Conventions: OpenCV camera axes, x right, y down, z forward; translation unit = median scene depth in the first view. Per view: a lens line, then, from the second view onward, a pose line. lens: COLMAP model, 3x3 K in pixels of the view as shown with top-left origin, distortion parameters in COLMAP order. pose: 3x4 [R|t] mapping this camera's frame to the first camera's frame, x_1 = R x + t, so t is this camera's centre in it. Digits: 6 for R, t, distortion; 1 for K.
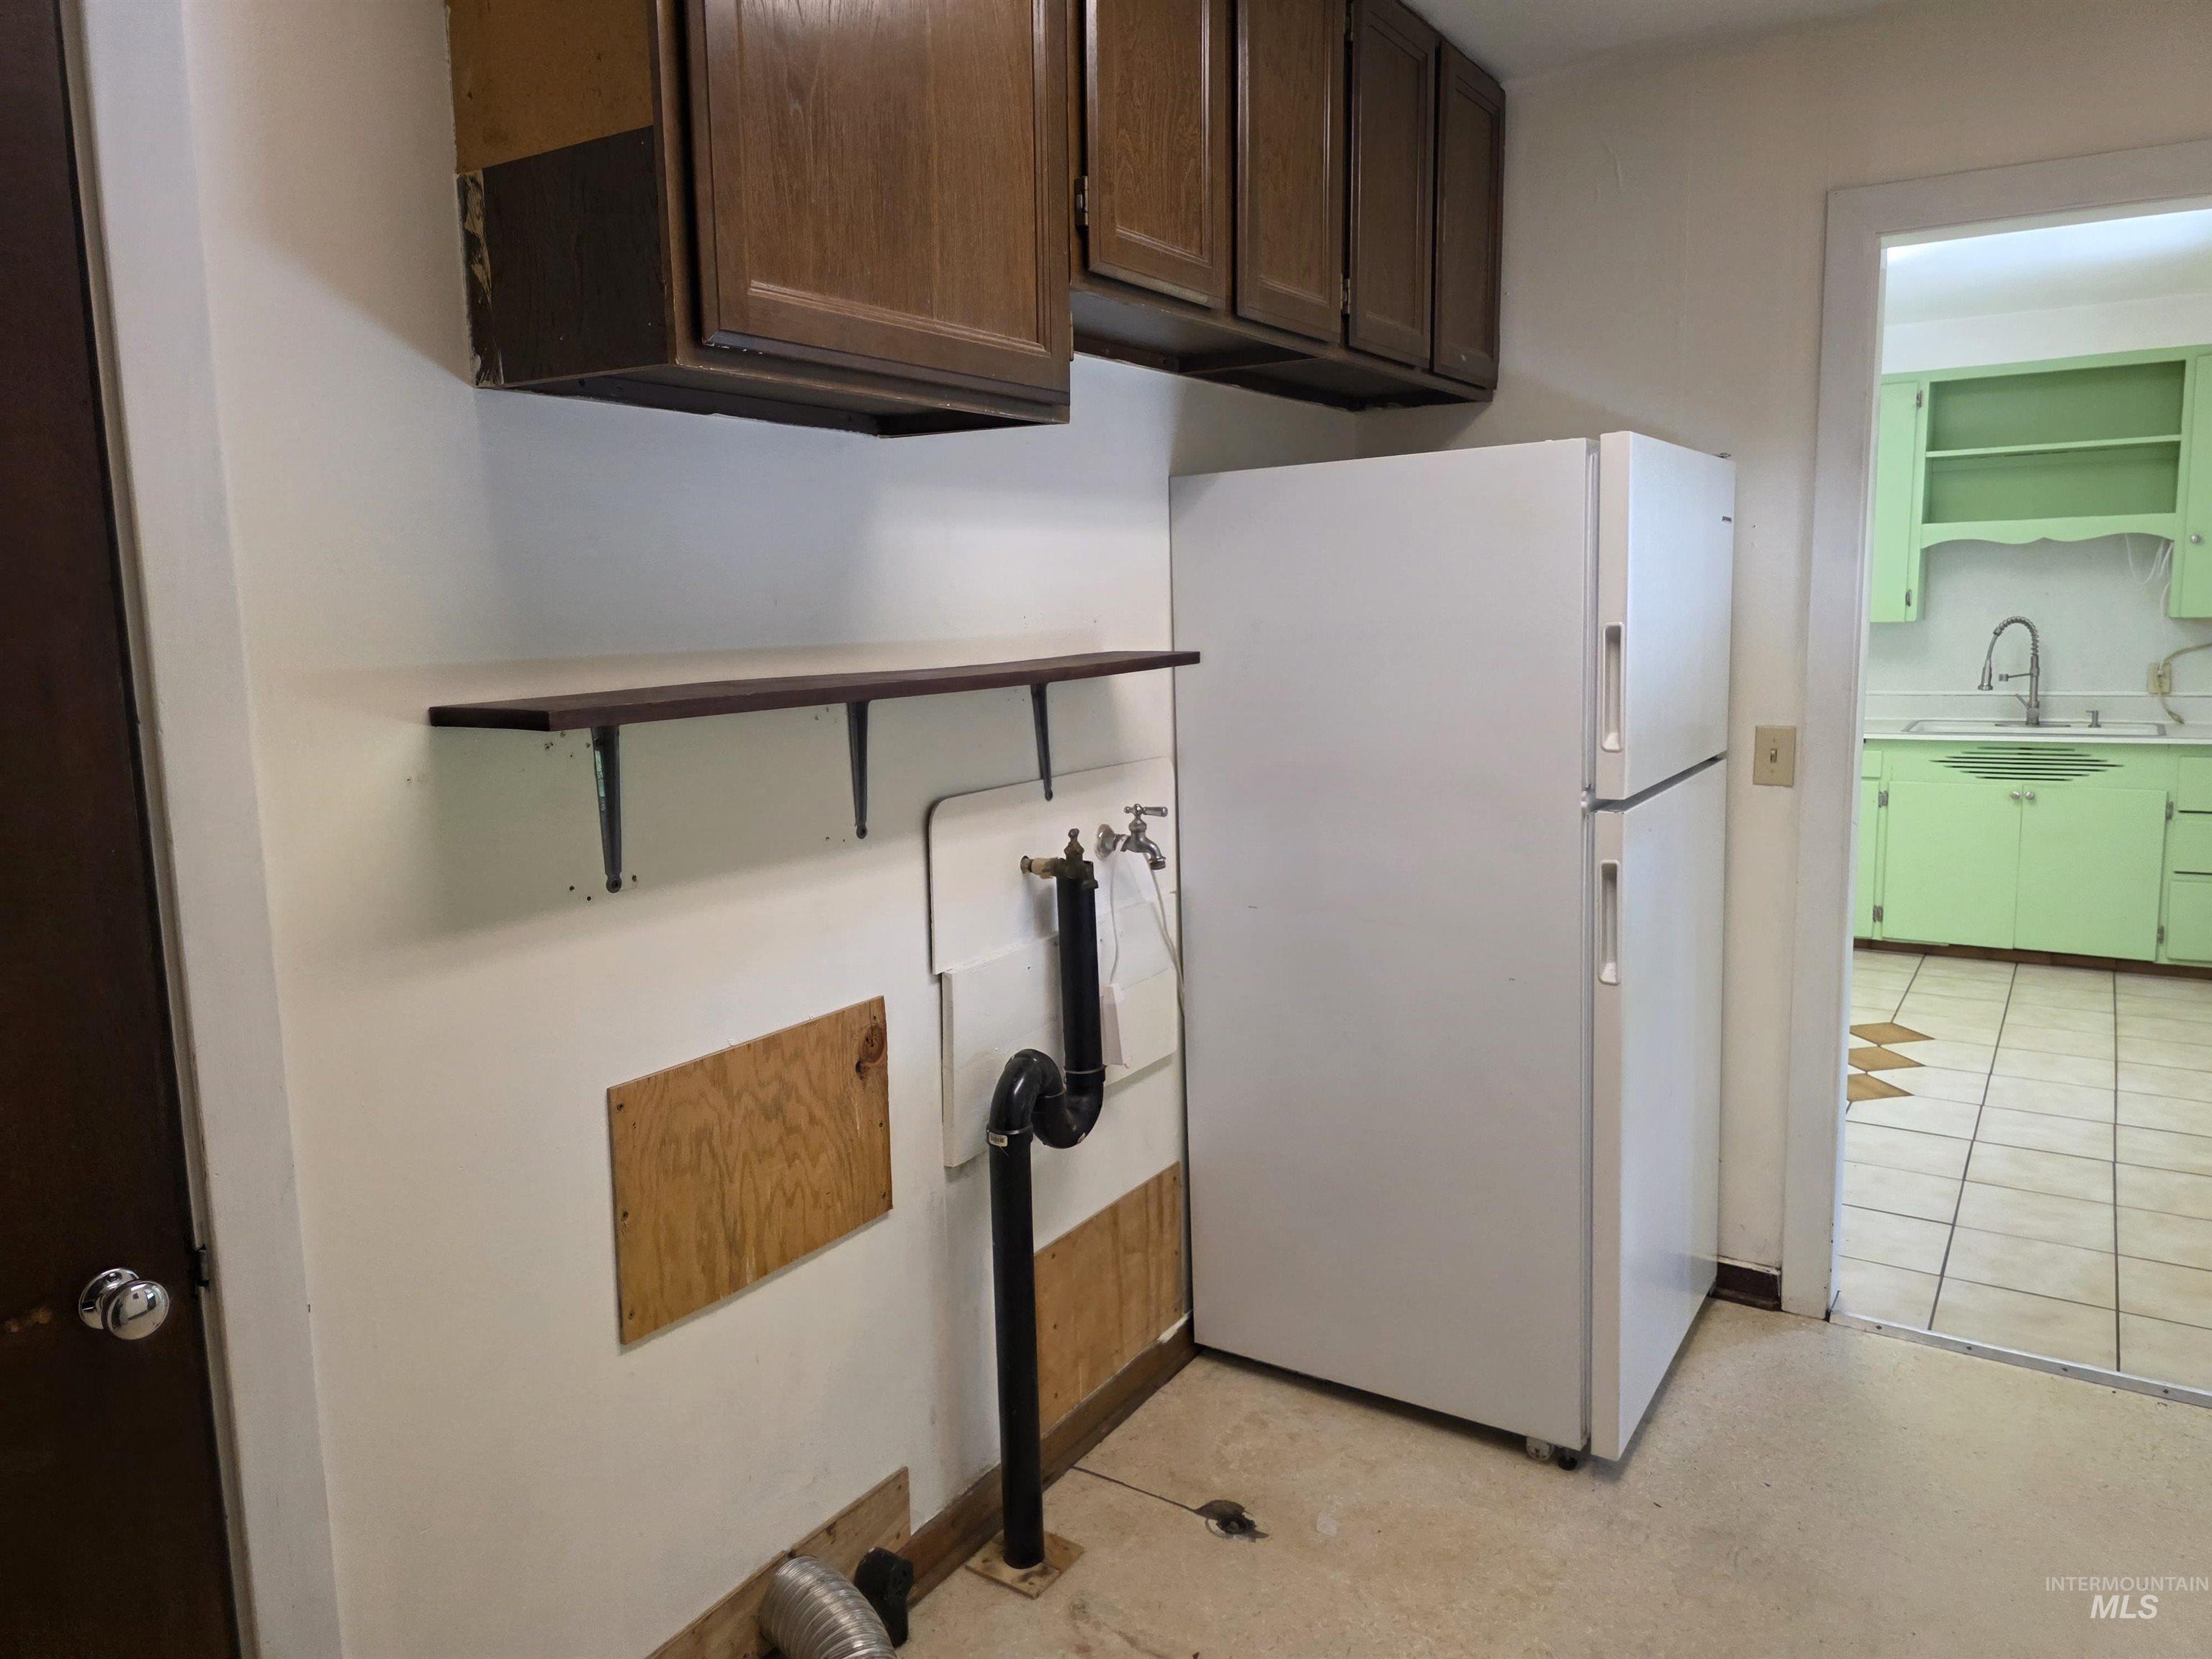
lens RADIAL K [[1501.5, 0, 1103.1], [0, 1501.5, 805.4], [0, 0, 1]] dist [0.077048, -0.081772]
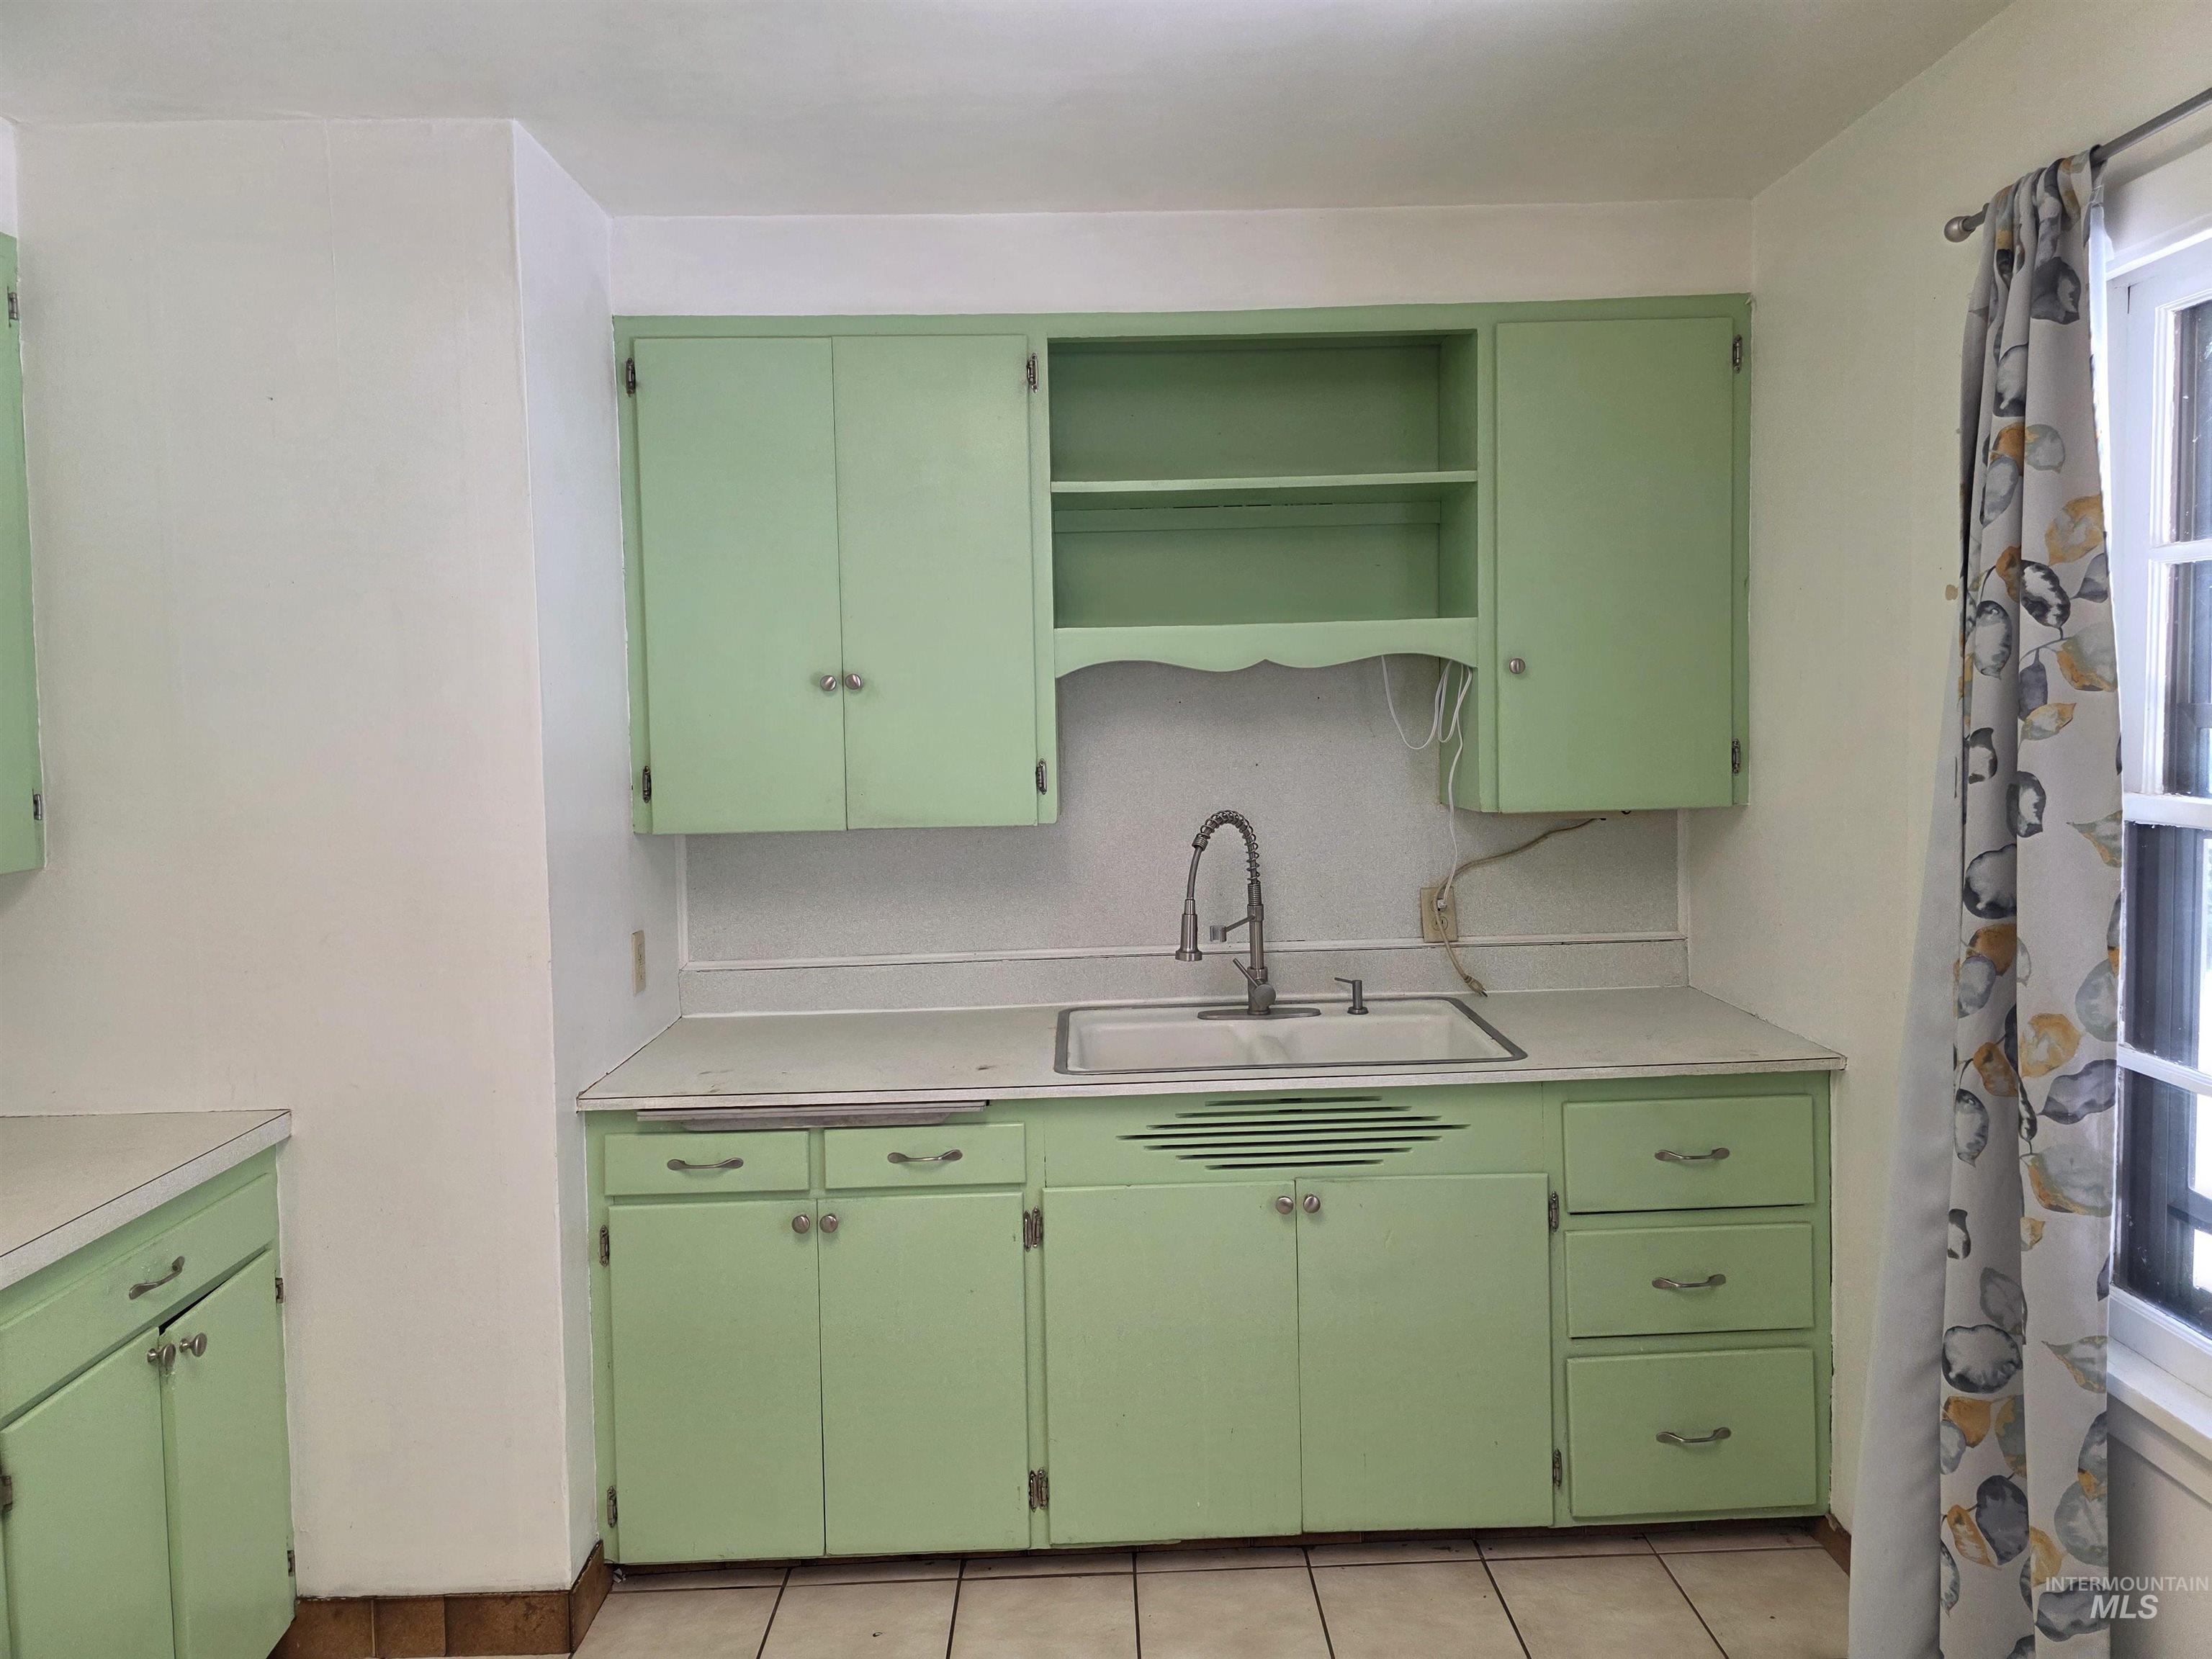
lens RADIAL K [[1478.1, 0, 1110.8], [0, 1478.1, 776.6], [0, 0, 1]] dist [0.069512, -0.073948]
pose [[0.826312, -0.021789, 0.562791, 0.292009], [0.077917, 0.994065, -0.075915, -0.101879], [-0.557797, 0.106581, 0.823106, 0.621514]]
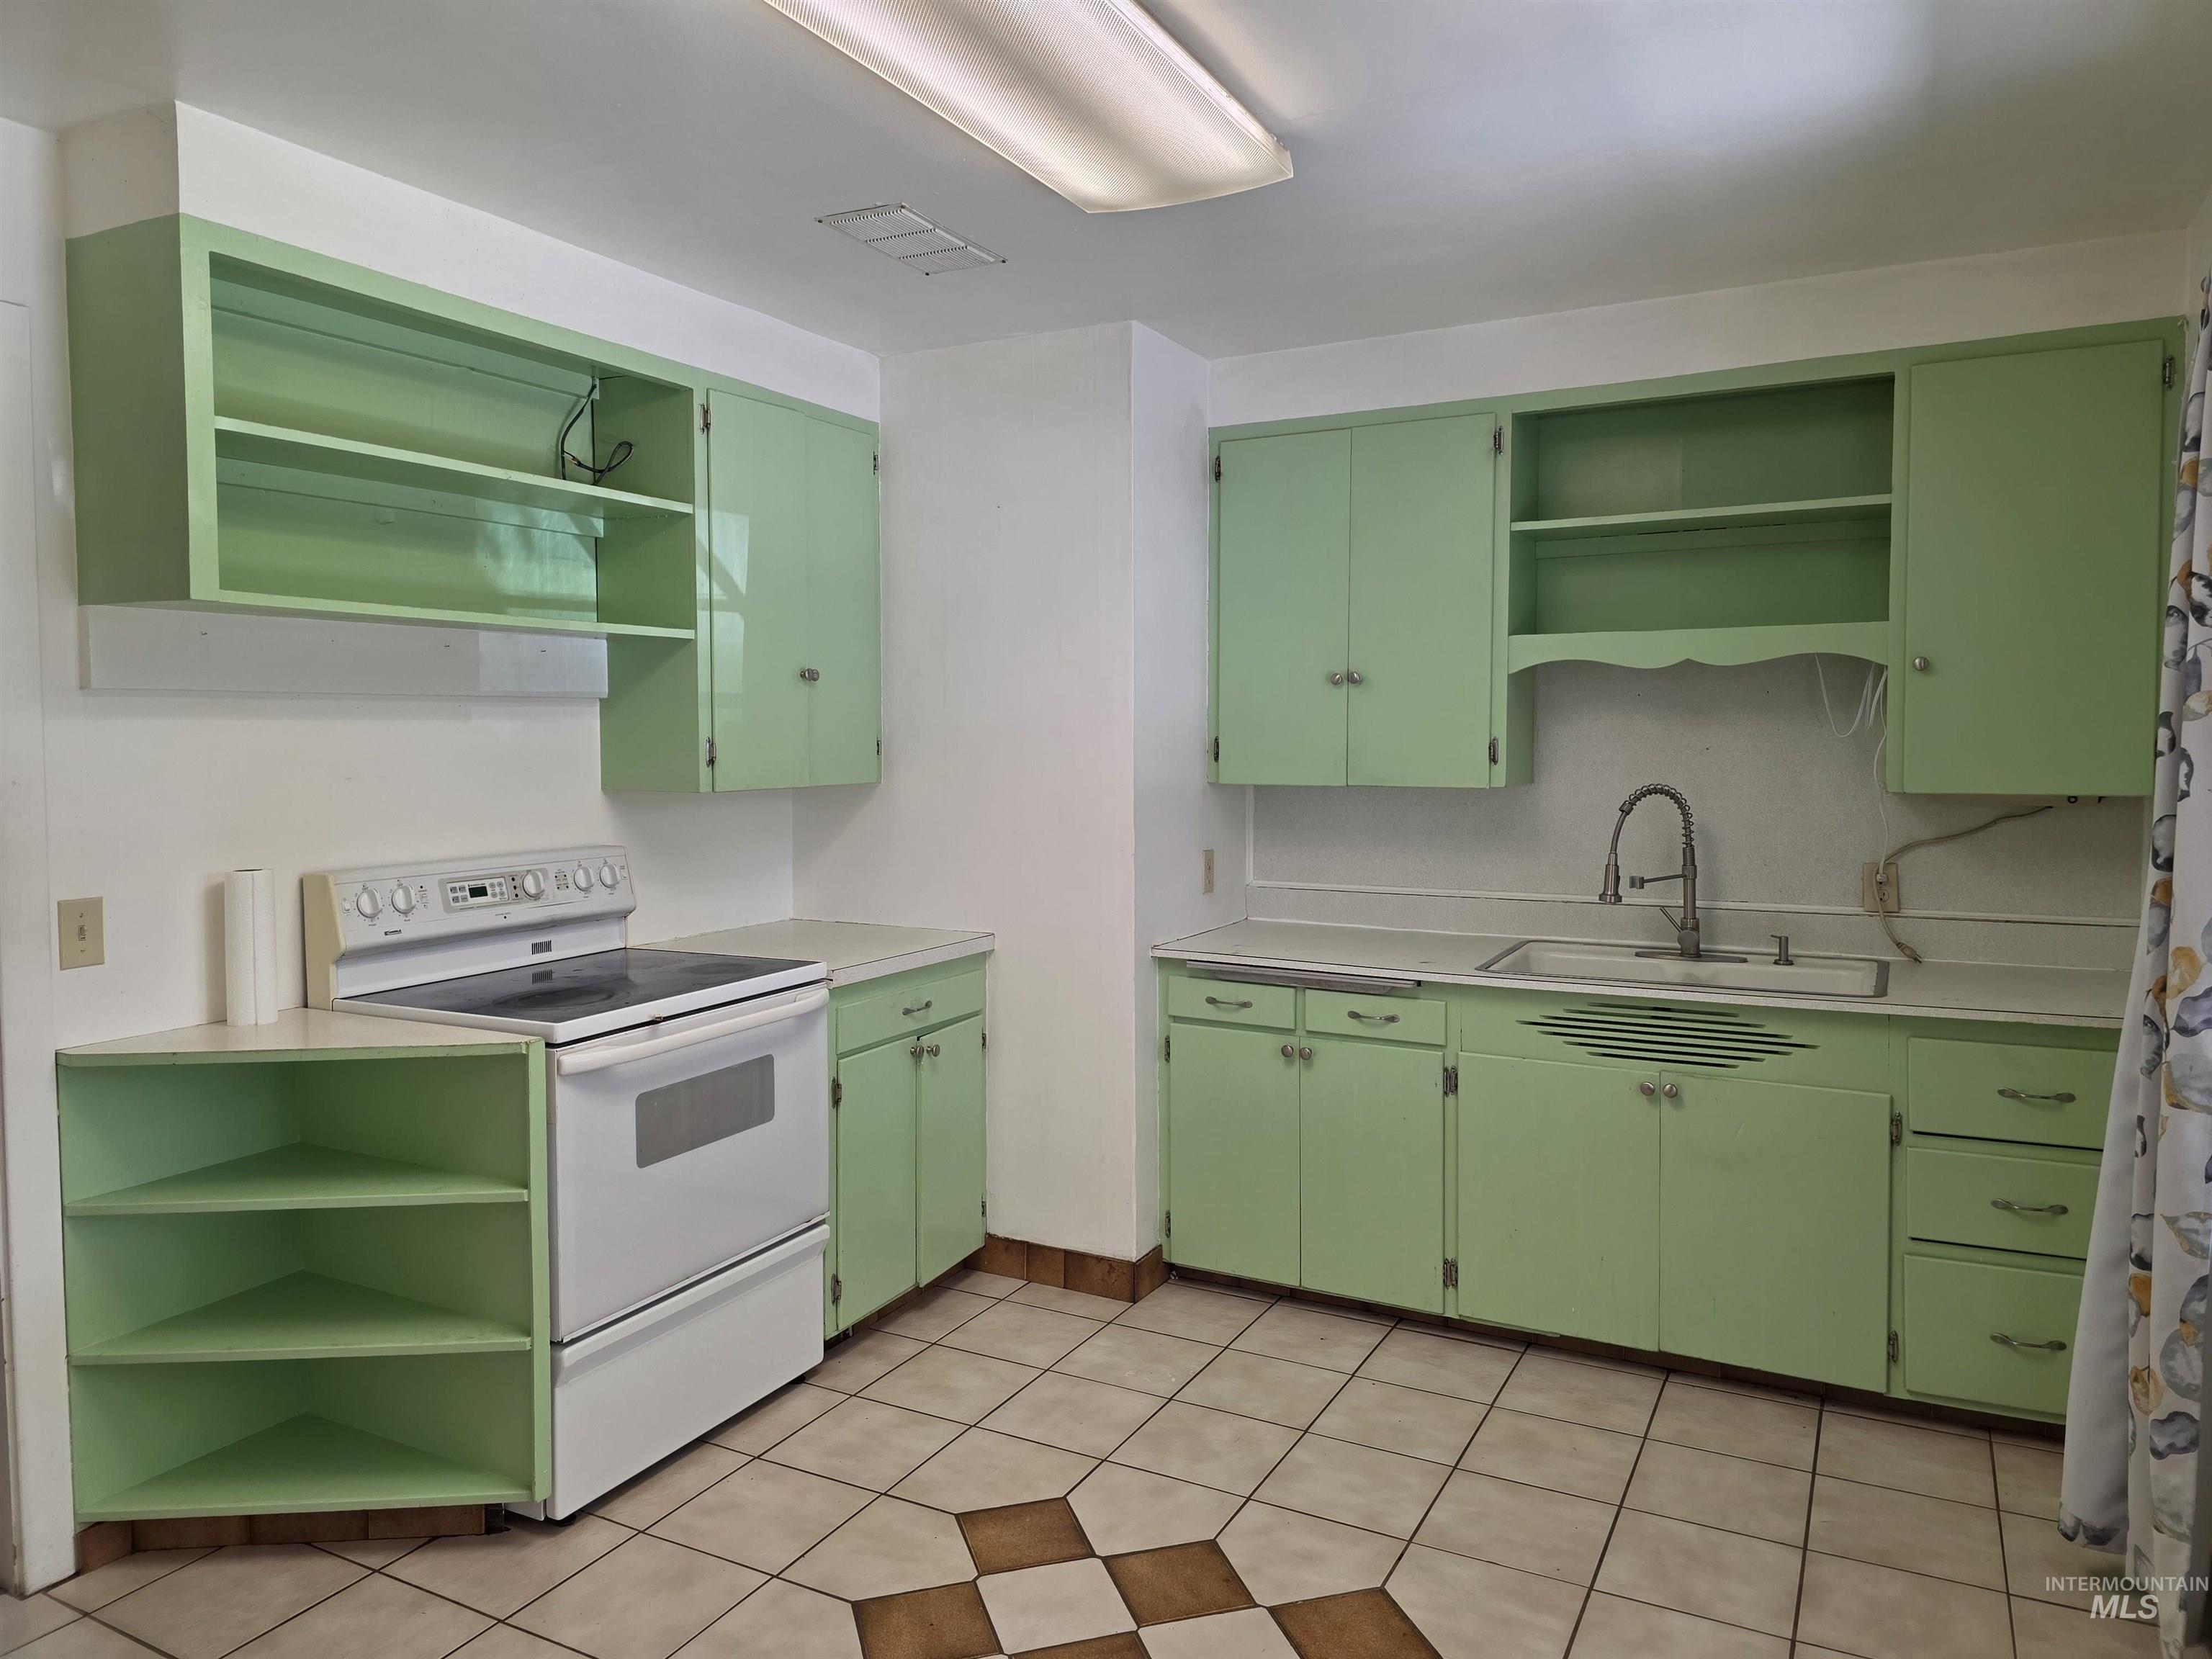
lens RADIAL K [[1482.1, 0, 1078.4], [0, 1482.1, 785.9], [0, 0, 1]] dist [0.078614, -0.094176]
pose [[0.996943, 0.015389, 0.076595, 0.320924], [-0.007982, 0.995341, -0.096089, -0.063227], [-0.077717, 0.095184, 0.992421, 0.417688]]
